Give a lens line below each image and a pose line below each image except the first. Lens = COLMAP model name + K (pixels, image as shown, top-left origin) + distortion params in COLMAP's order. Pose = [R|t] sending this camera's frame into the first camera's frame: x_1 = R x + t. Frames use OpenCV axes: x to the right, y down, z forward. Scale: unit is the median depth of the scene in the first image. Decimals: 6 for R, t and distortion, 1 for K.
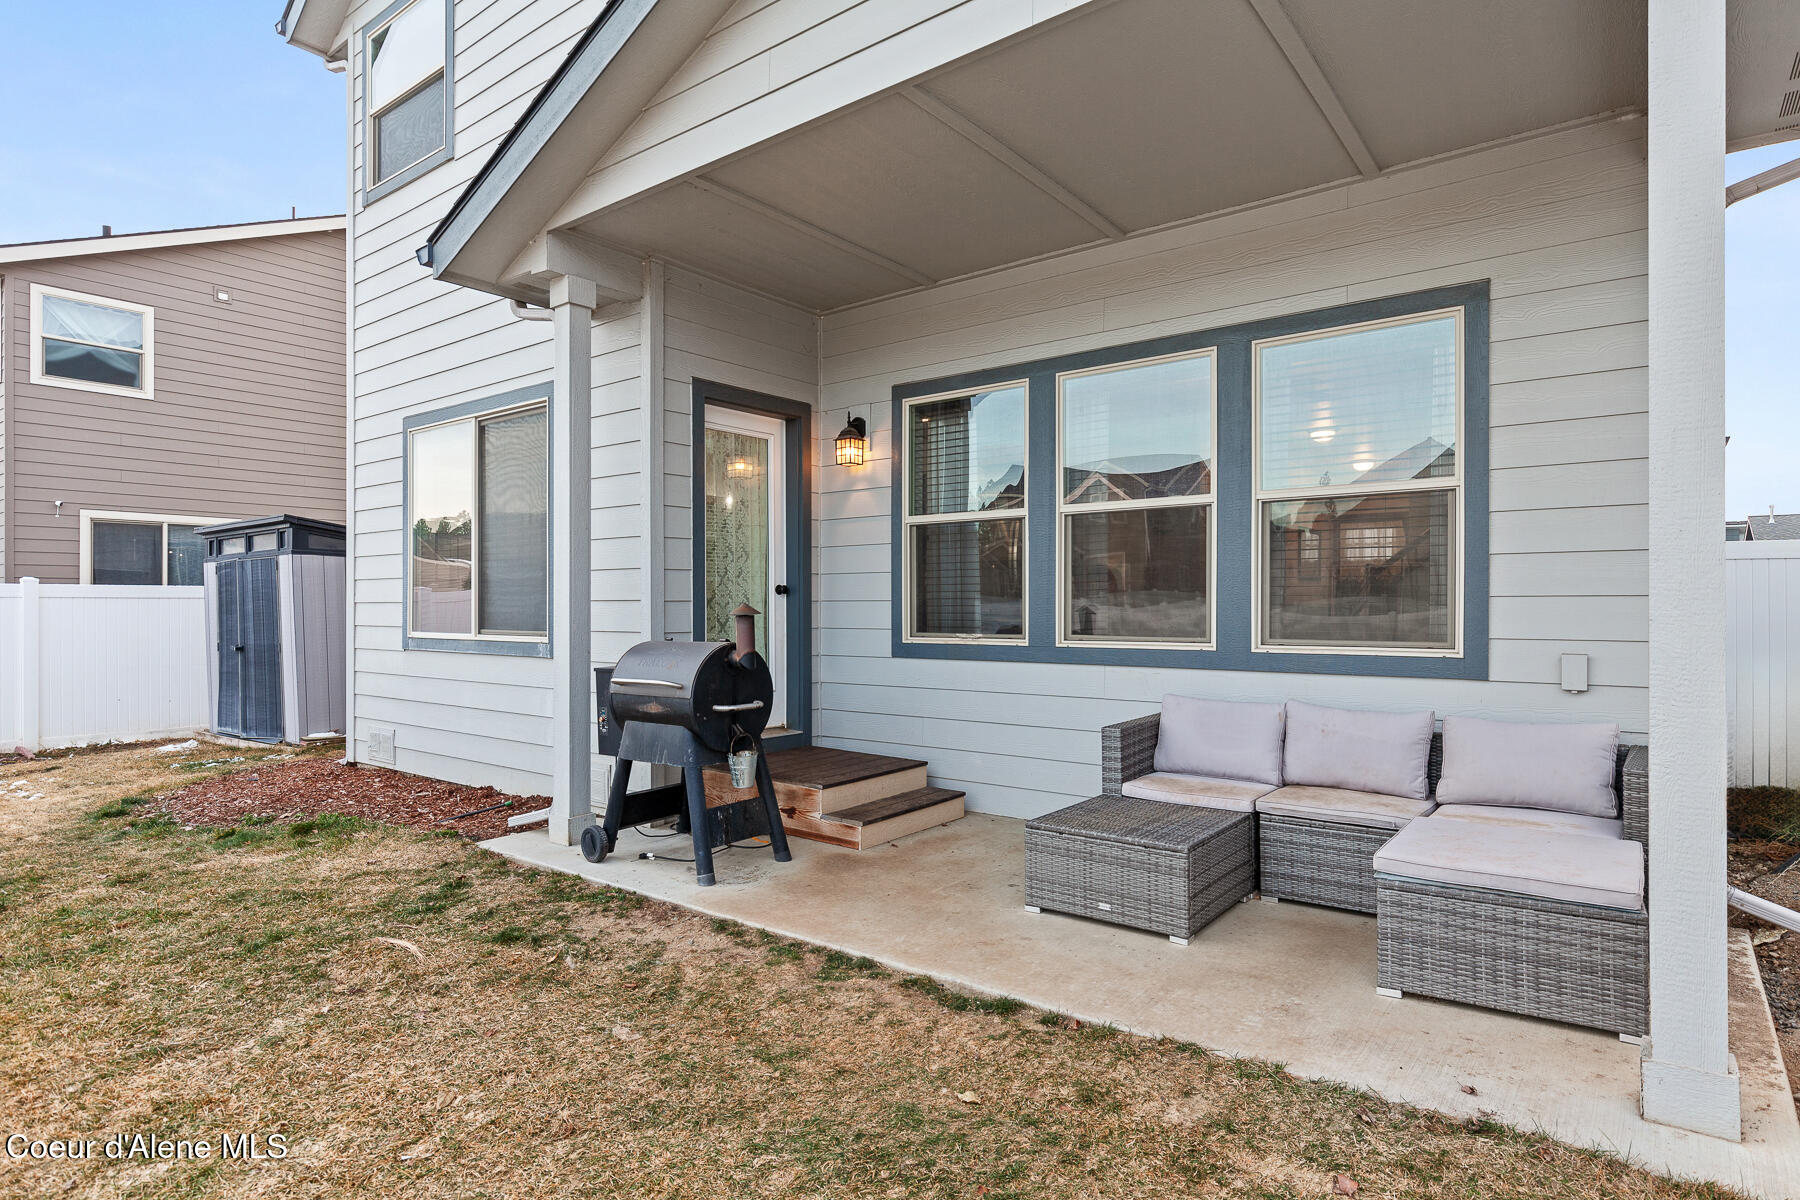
lens RADIAL K [[957.2, 0, 900.0], [0, 957.2, 600.0], [0, 0, 1]] dist [0.000090, 0.000016]
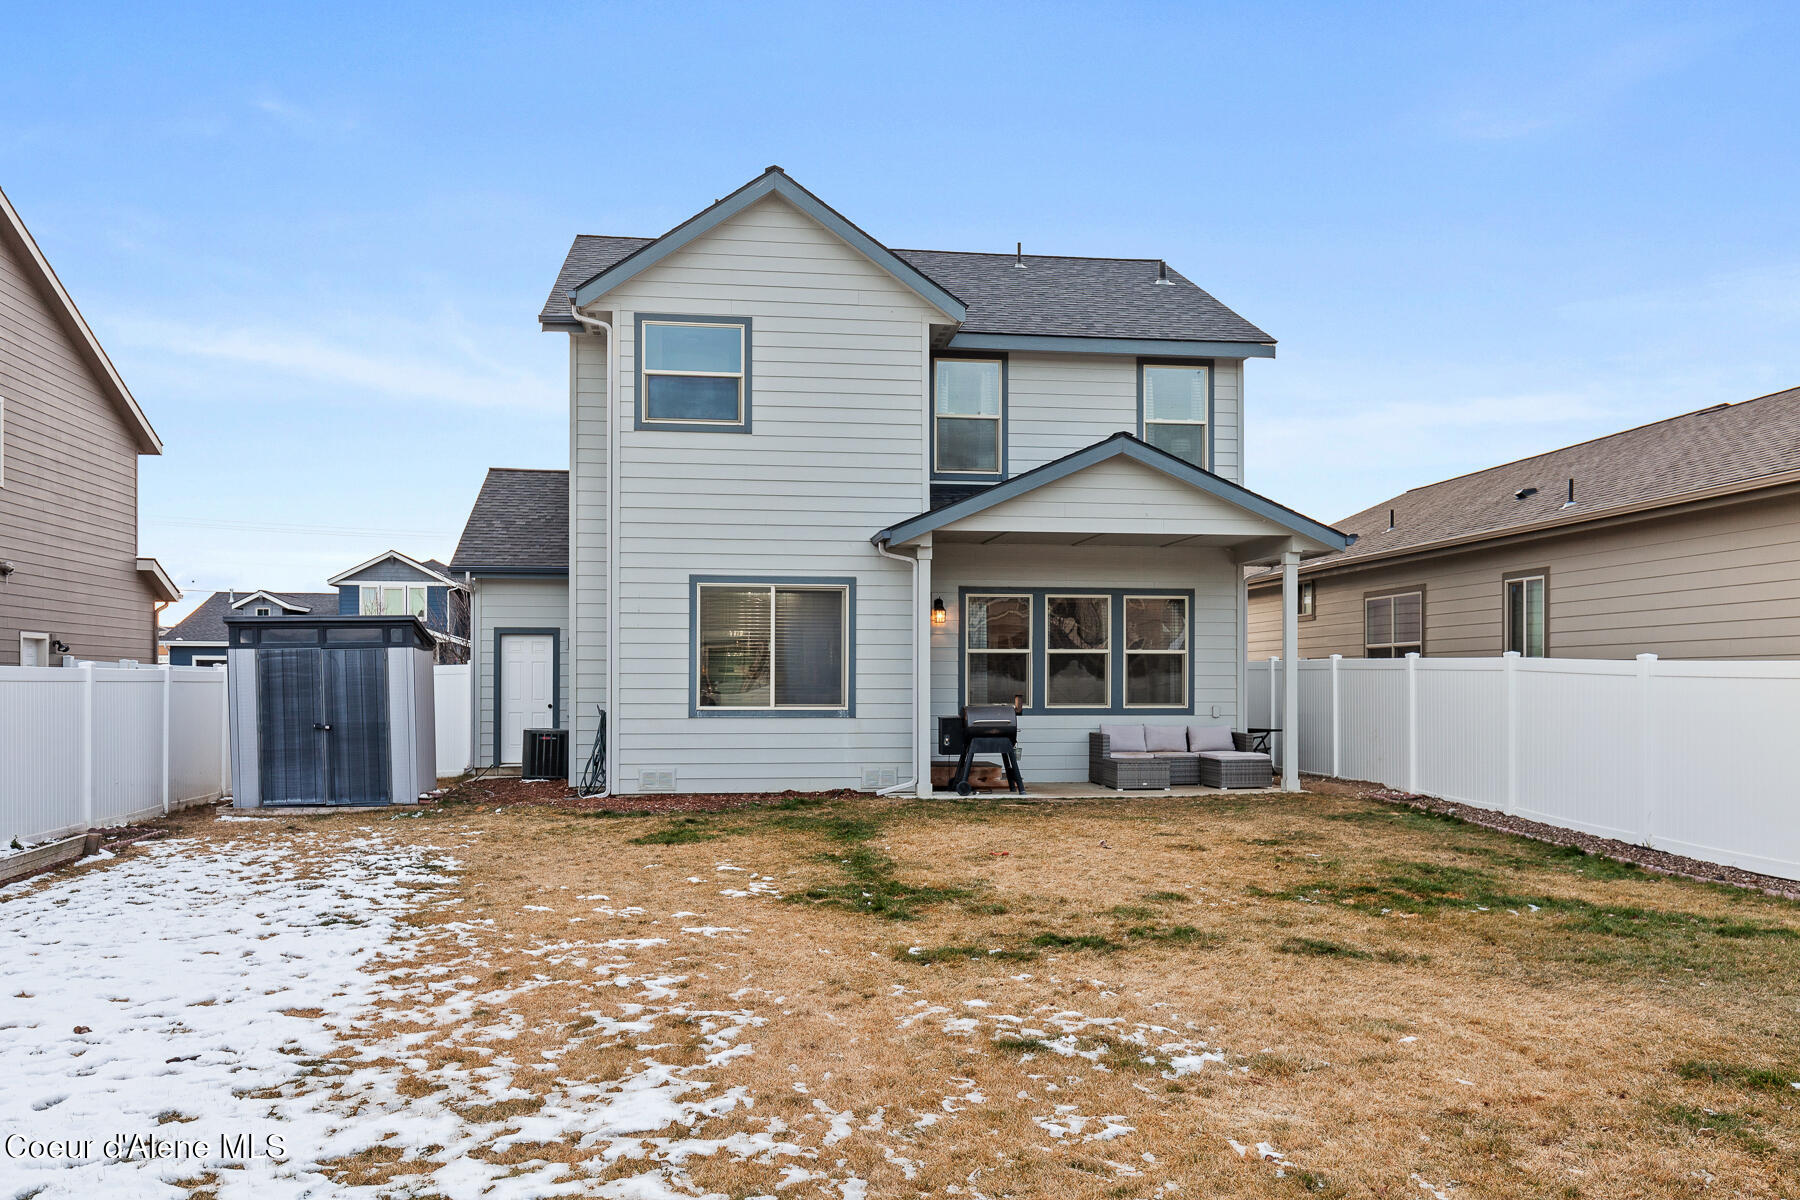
lens RADIAL K [[1452.0, 0, 900.0], [0, 1452.0, 600.0], [0, 0, 1]] dist [0.074002, 0.000311]
pose [[0.701728, 0.039333, 0.711359, -1.688059], [-0.012161, 0.998991, -0.043241, -0.037009], [-0.712342, 0.021692, 0.701498, -0.823897]]
